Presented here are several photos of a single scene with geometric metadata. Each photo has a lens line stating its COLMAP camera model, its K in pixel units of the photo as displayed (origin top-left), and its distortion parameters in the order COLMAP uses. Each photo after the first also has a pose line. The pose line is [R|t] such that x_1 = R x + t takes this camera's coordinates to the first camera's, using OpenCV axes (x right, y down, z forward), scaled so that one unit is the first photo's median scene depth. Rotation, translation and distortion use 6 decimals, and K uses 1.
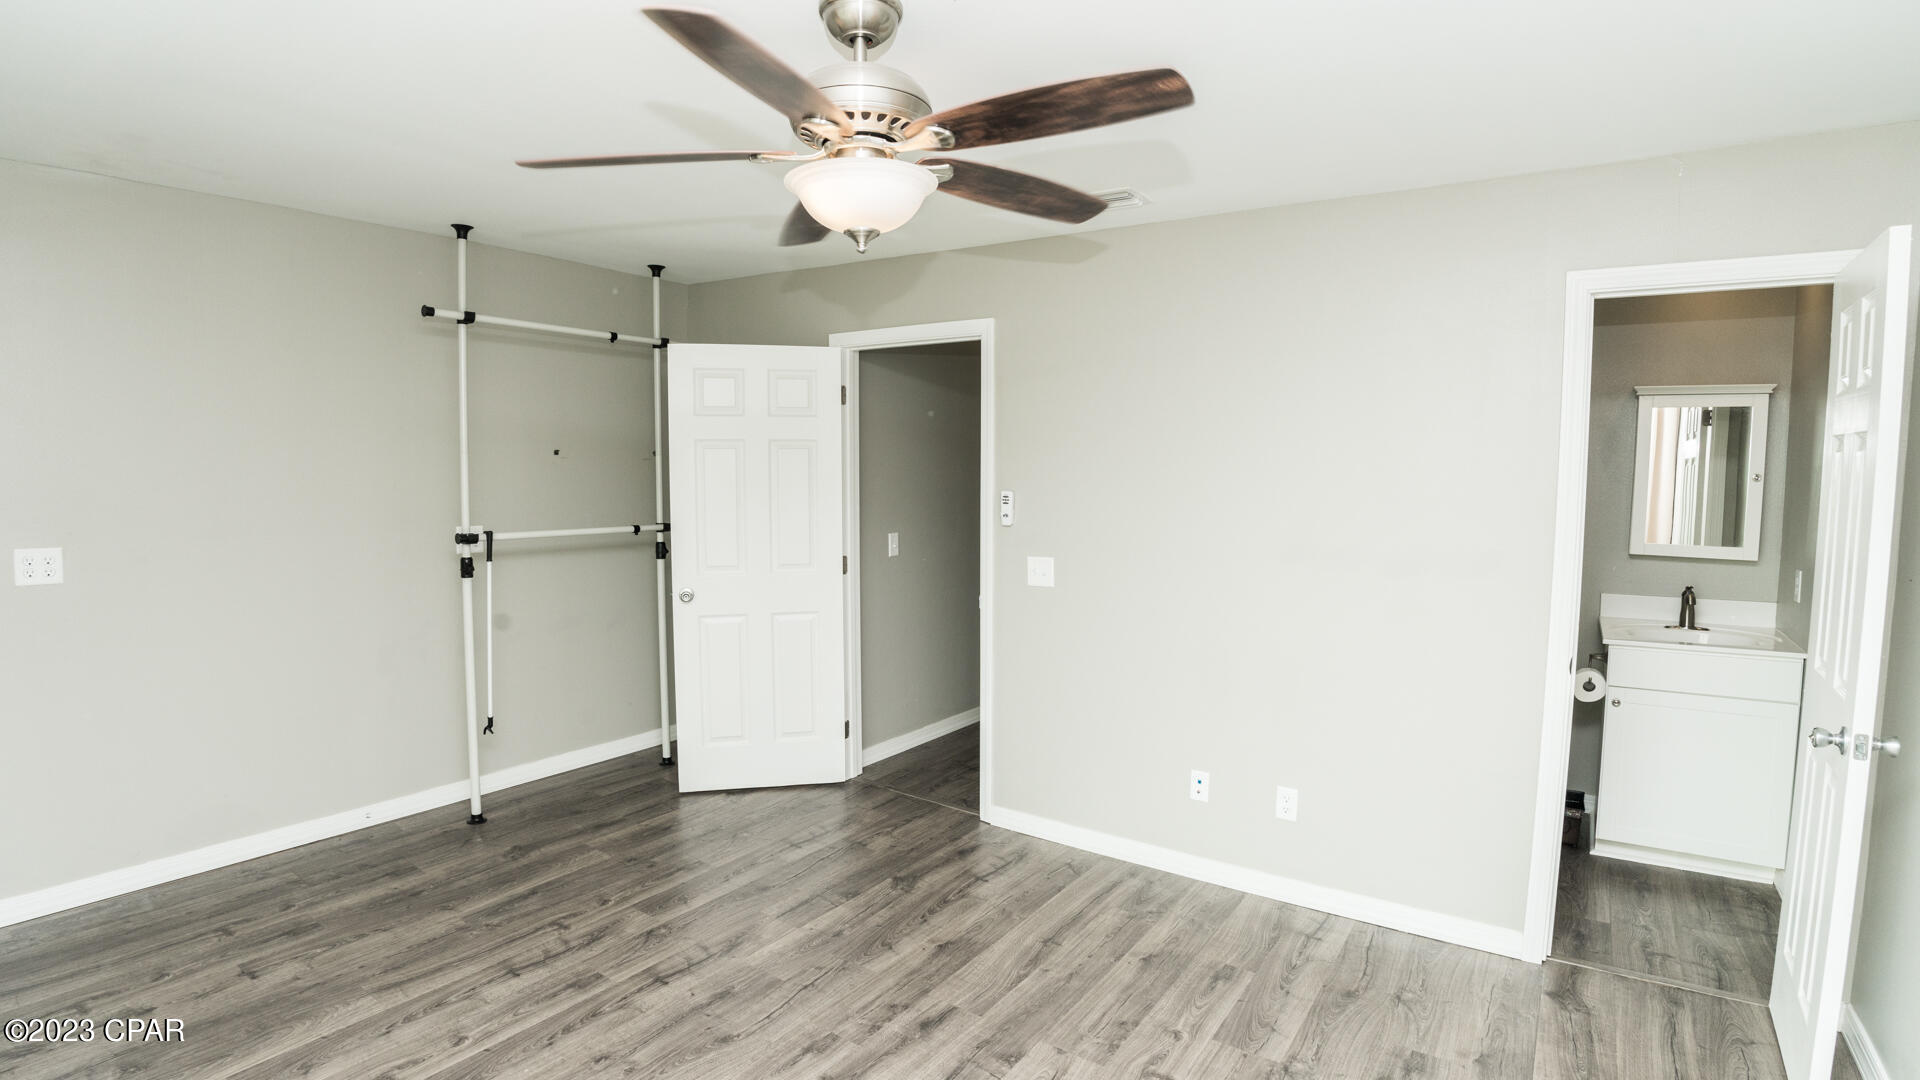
lens RADIAL K [[924.5, 0, 963.6], [0, 924.5, 537.6], [0, 0, 1]] dist [-0.089619, 0.023431]
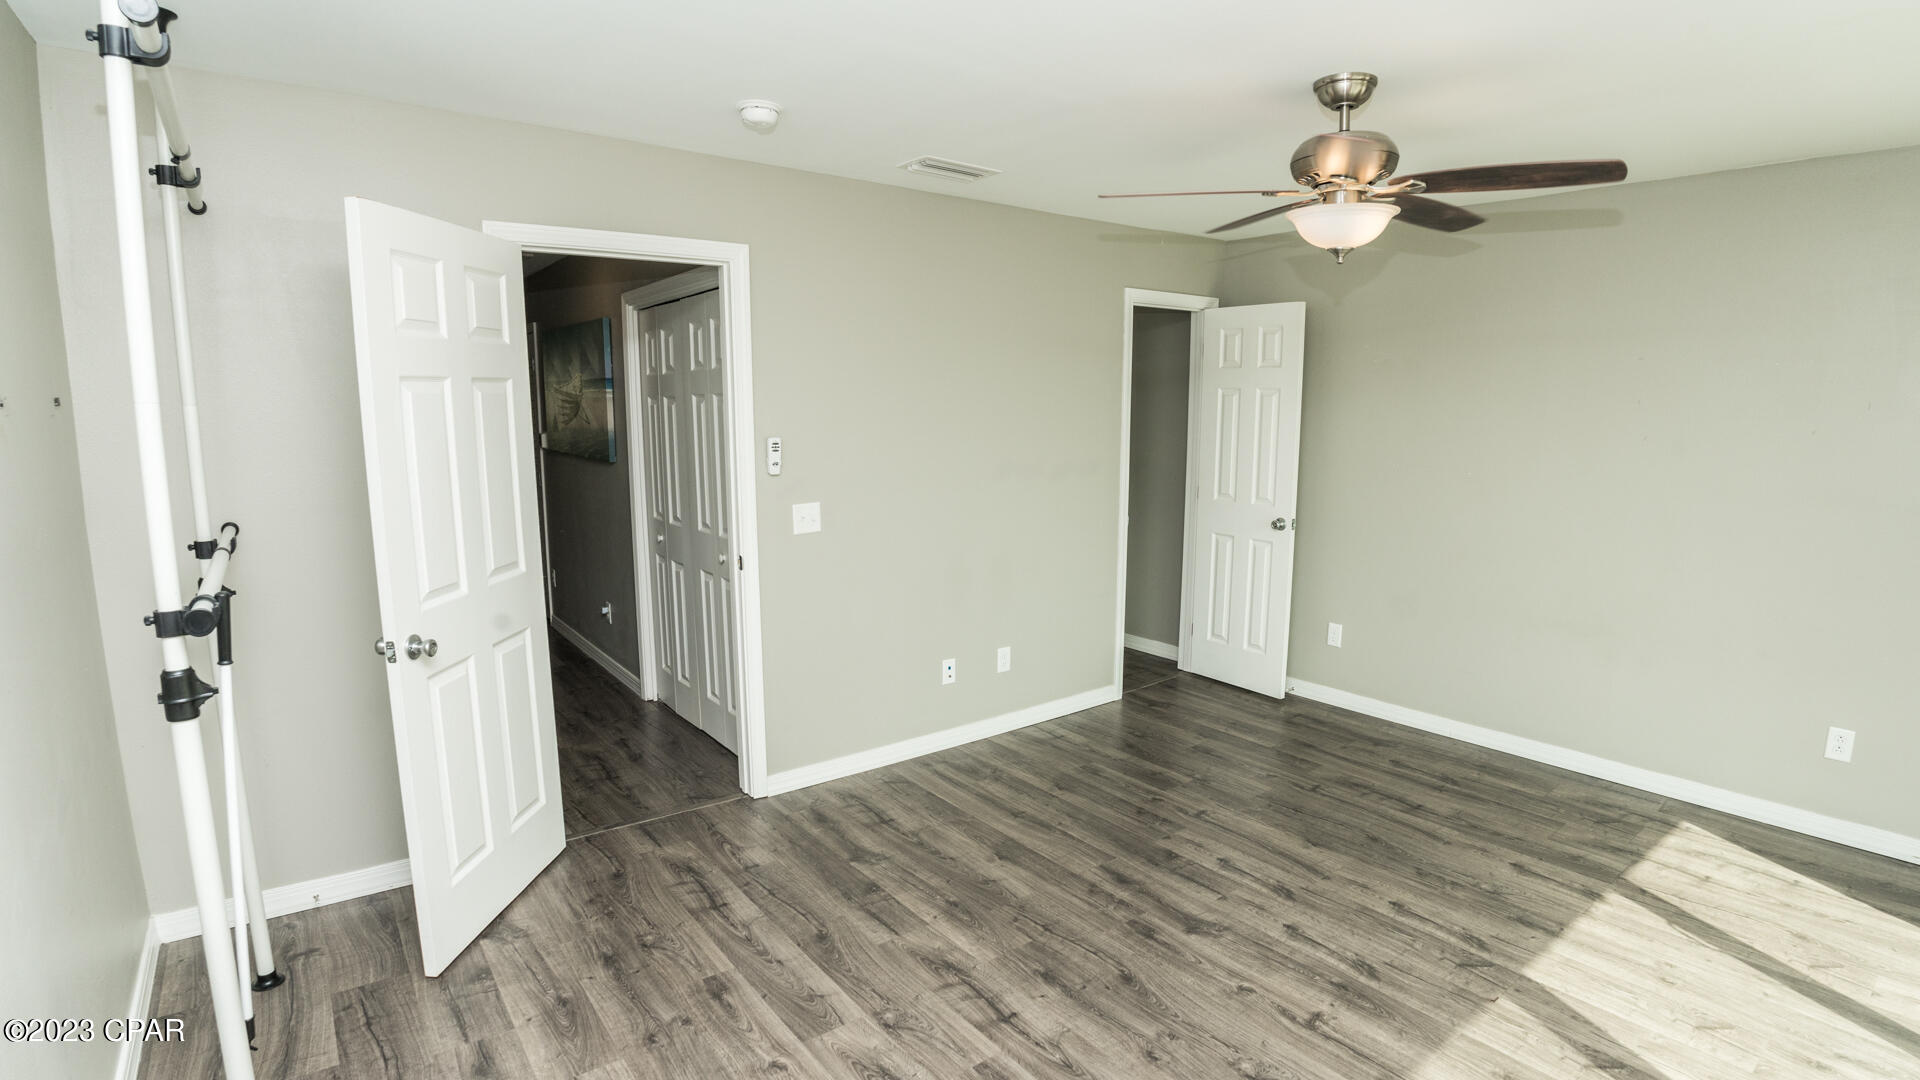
lens RADIAL K [[924.5, 0, 963.6], [0, 924.5, 537.6], [0, 0, 1]] dist [-0.089619, 0.023431]
pose [[0.302377, -0.149504, 0.941391, -0.899159], [0.076808, 0.988233, 0.132272, -0.067841], [-0.950089, 0.032311, 0.310302, 0.616412]]
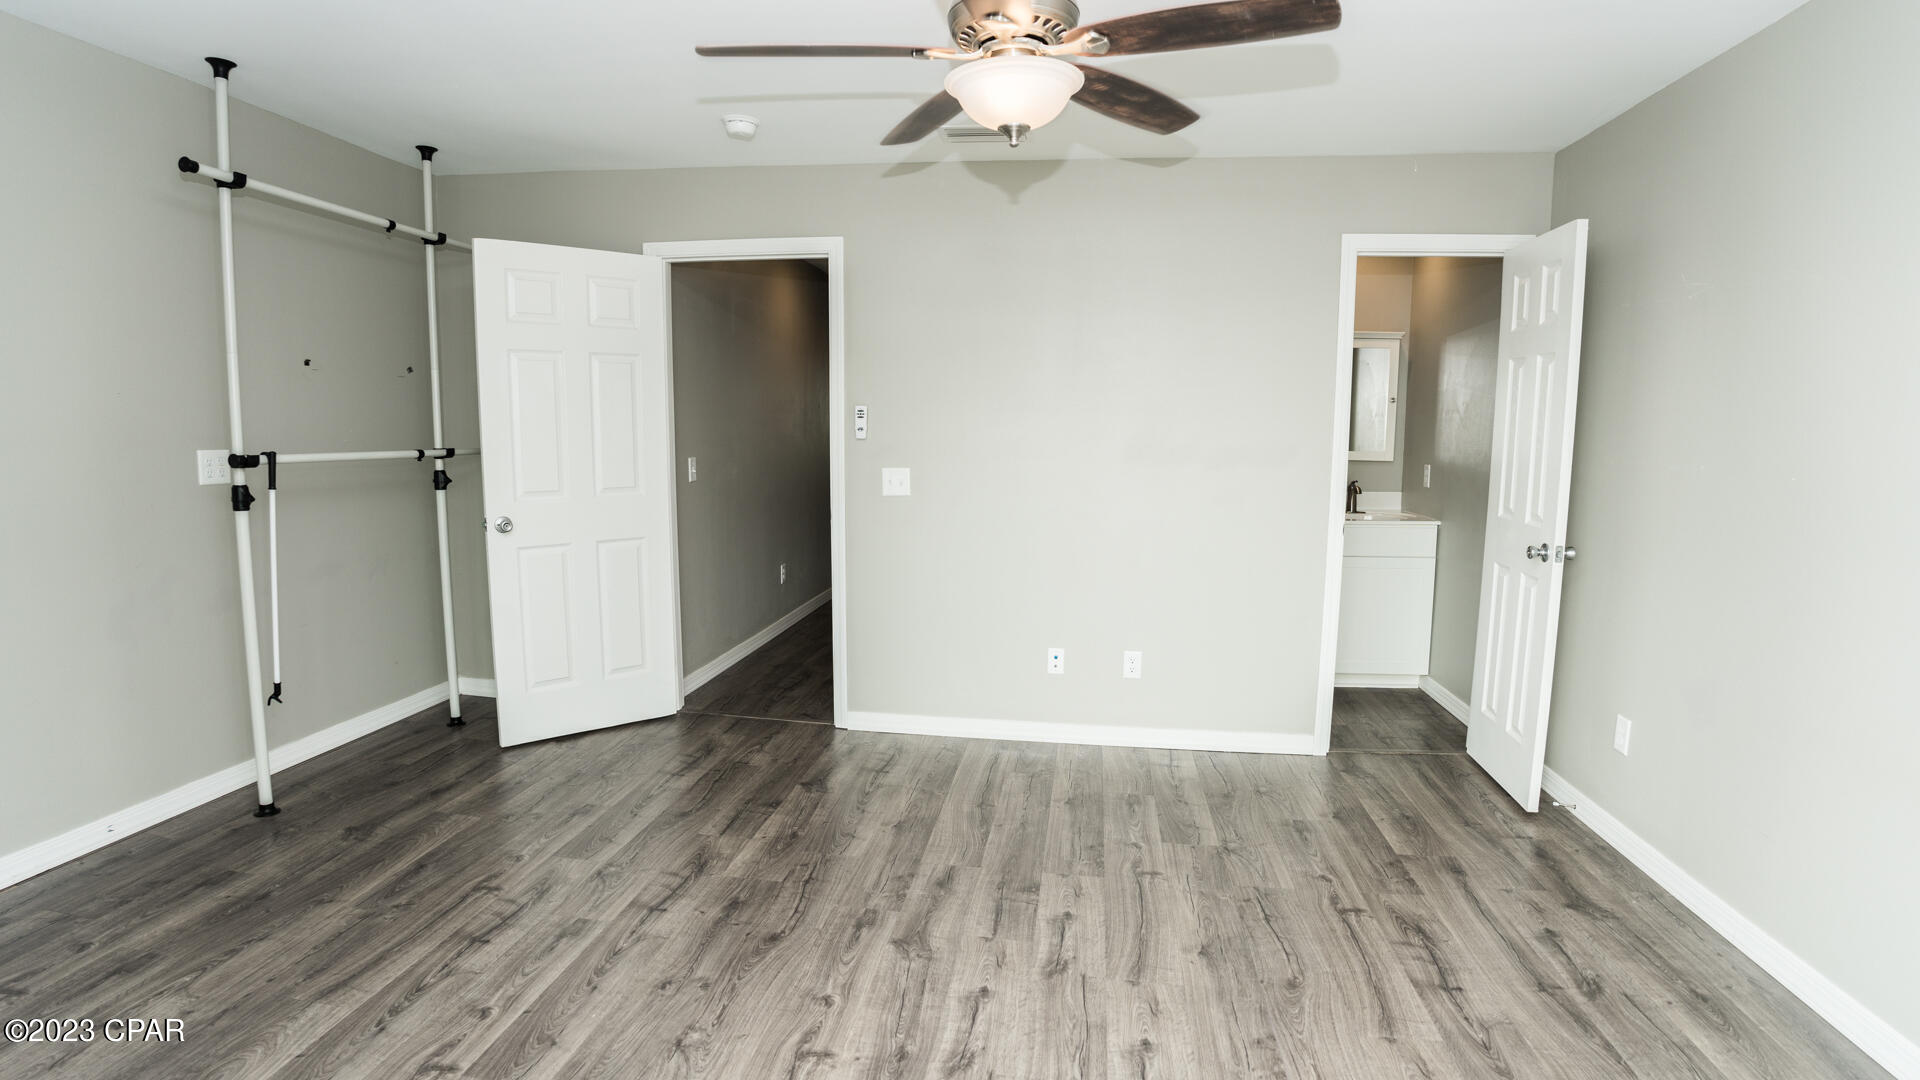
lens RADIAL K [[924.5, 0, 963.6], [0, 924.5, 537.6], [0, 0, 1]] dist [-0.089619, 0.023431]
pose [[0.894017, -0.052733, 0.444919, -0.367343], [0.032033, 0.998031, 0.053923, 0.052391], [-0.446887, -0.033956, 0.893946, 0.019433]]
